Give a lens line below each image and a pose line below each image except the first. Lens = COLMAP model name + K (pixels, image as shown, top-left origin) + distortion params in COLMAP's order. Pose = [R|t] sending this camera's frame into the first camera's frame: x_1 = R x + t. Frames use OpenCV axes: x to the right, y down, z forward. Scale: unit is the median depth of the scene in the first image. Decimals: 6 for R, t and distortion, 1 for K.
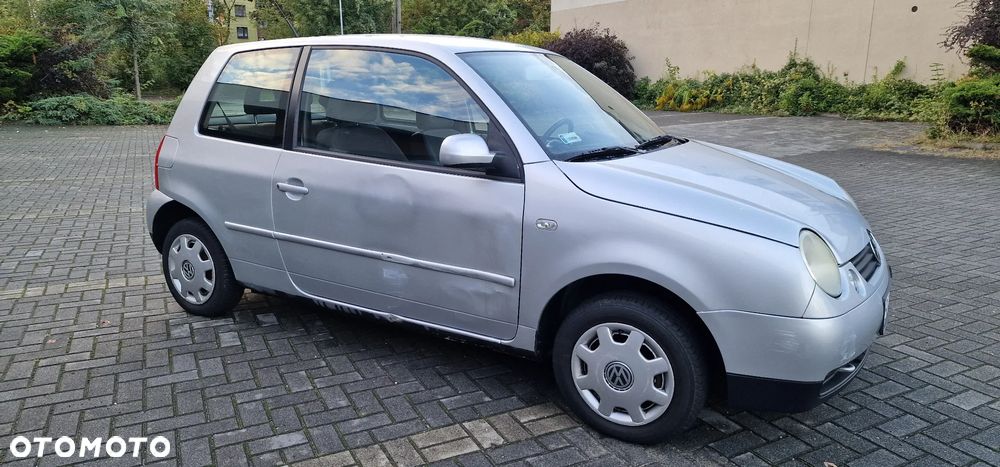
lens RADIAL K [[666.3, 0, 493.7], [0, 666.3, 241.7], [0, 0, 1]] dist [0.063024, -0.048830]
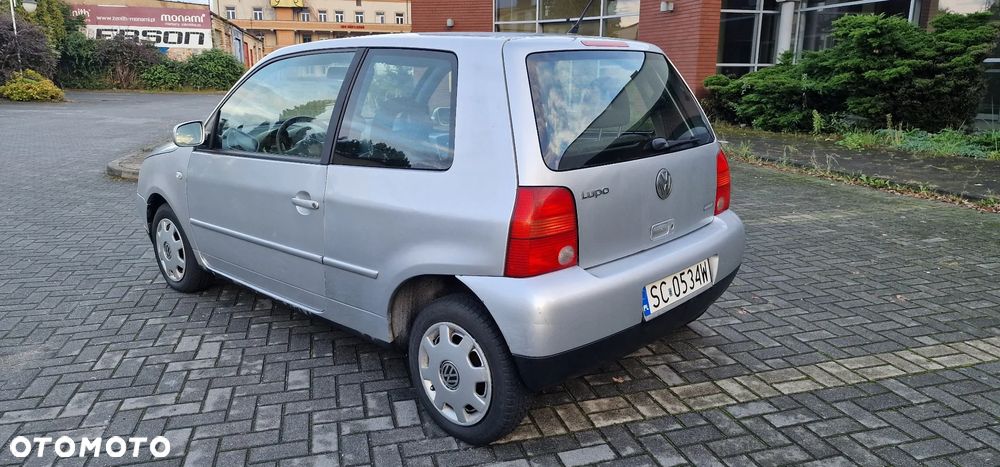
lens RADIAL K [[666.3, 0, 496.9], [0, 666.3, 228.2], [0, 0, 1]] dist [0.063024, -0.048830]
pose [[-0.978361, -0.048321, 0.201182, -0.460066], [0.048587, 0.891500, 0.450409, -0.552534], [-0.201118, 0.450437, -0.869861, 2.188294]]
